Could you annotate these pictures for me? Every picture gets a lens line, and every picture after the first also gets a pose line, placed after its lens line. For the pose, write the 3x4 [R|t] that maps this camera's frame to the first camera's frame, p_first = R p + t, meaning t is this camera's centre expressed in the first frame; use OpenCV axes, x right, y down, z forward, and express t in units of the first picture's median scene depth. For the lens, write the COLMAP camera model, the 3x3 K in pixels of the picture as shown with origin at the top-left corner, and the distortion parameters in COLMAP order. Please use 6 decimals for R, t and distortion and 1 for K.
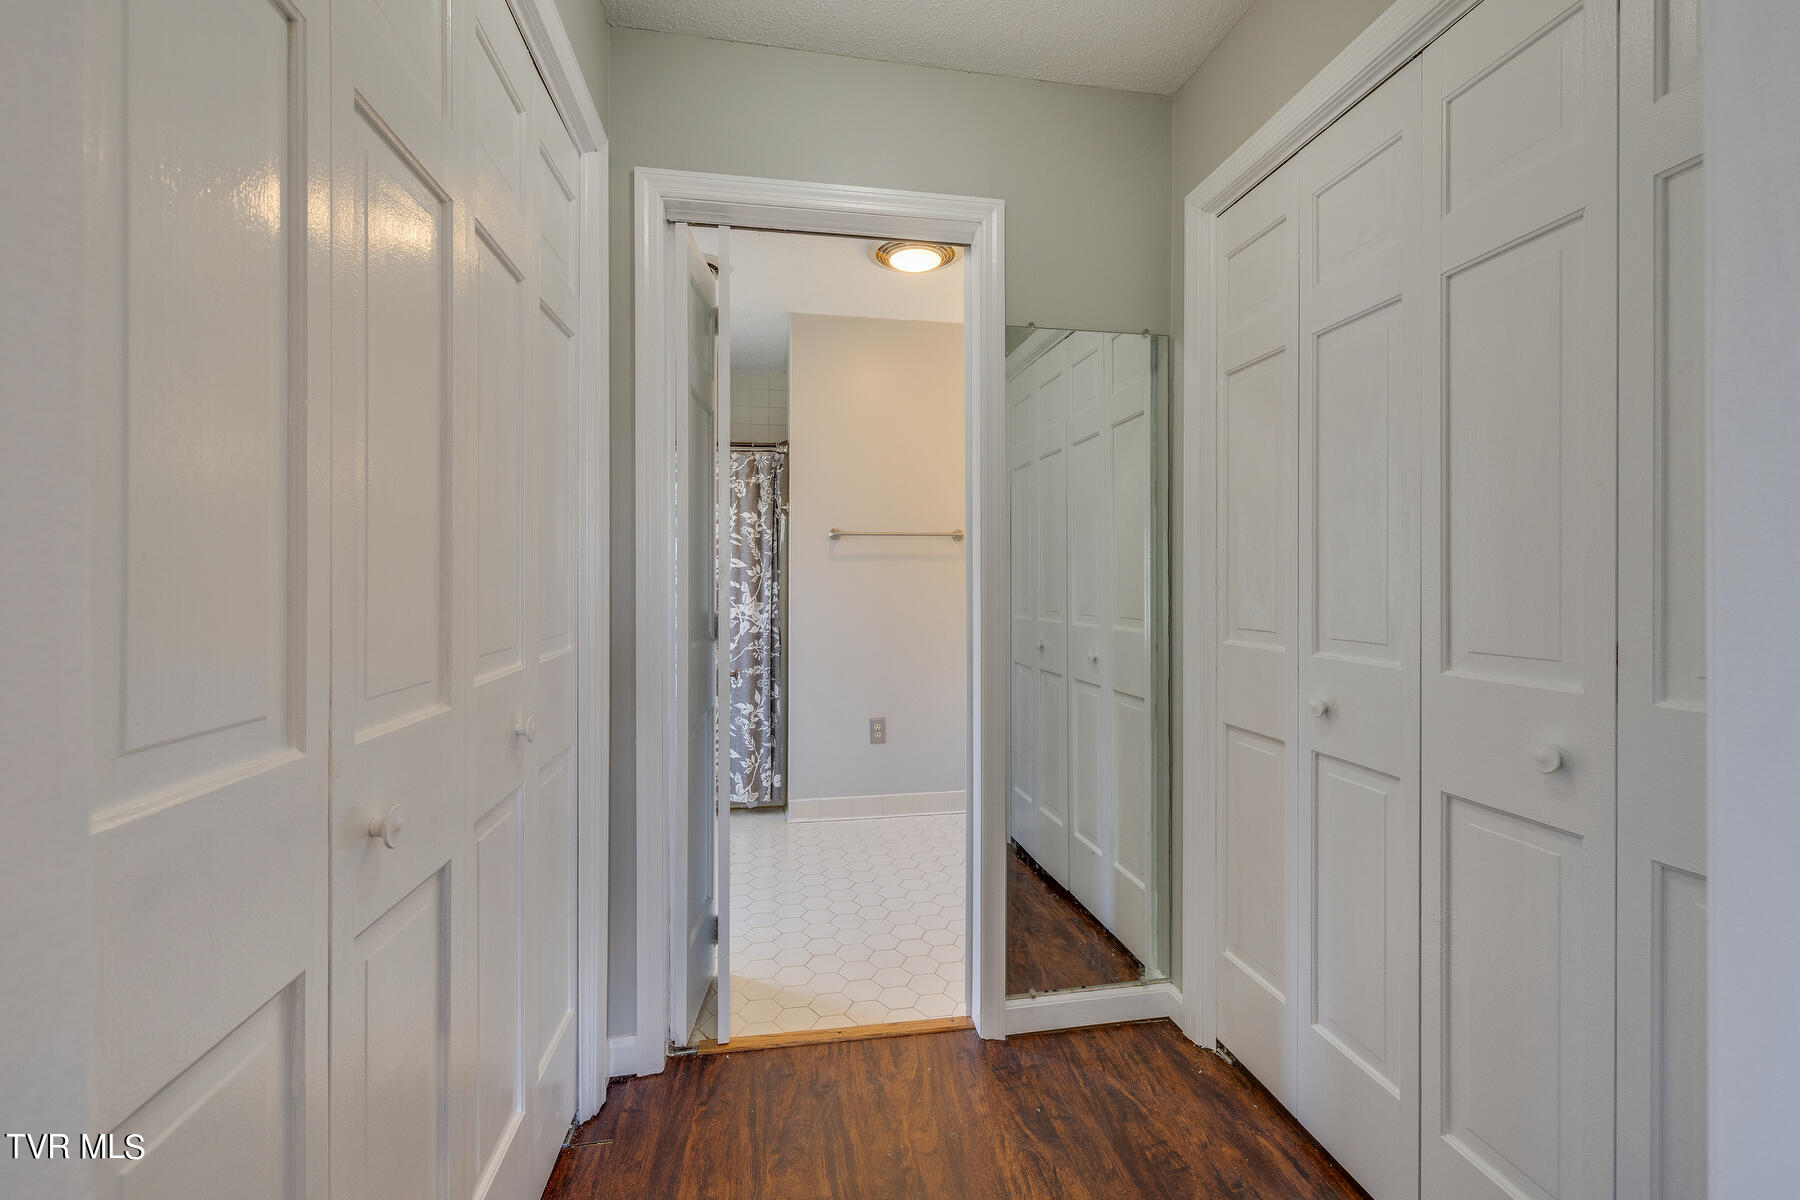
lens RADIAL K [[759.9, 0, 904.3], [0, 759.9, 591.7], [0, 0, 1]] dist [-0.000666, 0.000280]
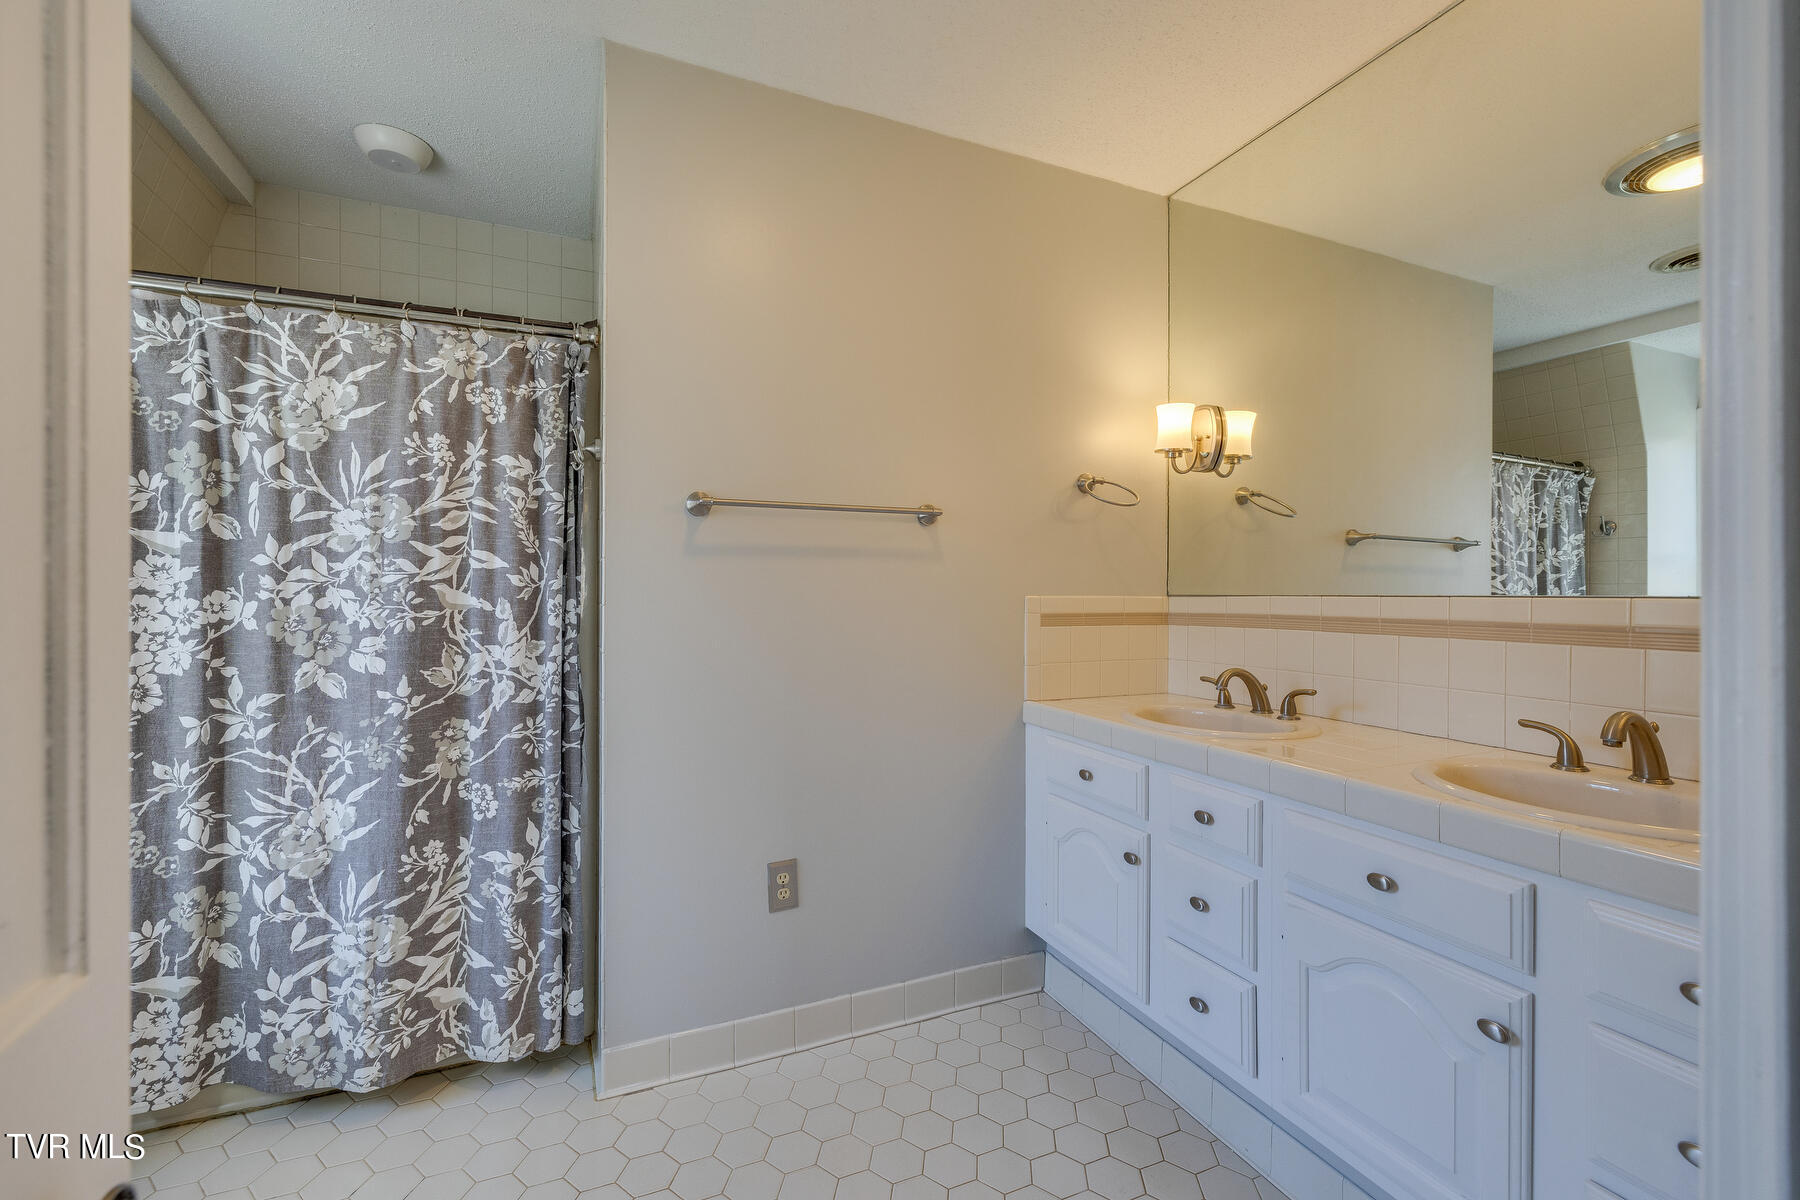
lens RADIAL K [[759.9, 0, 904.3], [0, 759.9, 591.7], [0, 0, 1]] dist [-0.000666, 0.000280]
pose [[0.971206, -0.001022, 0.238239, -0.077154], [0.002649, 0.999975, -0.006509, -0.013642], [-0.238227, 0.006952, 0.971185, 0.468549]]
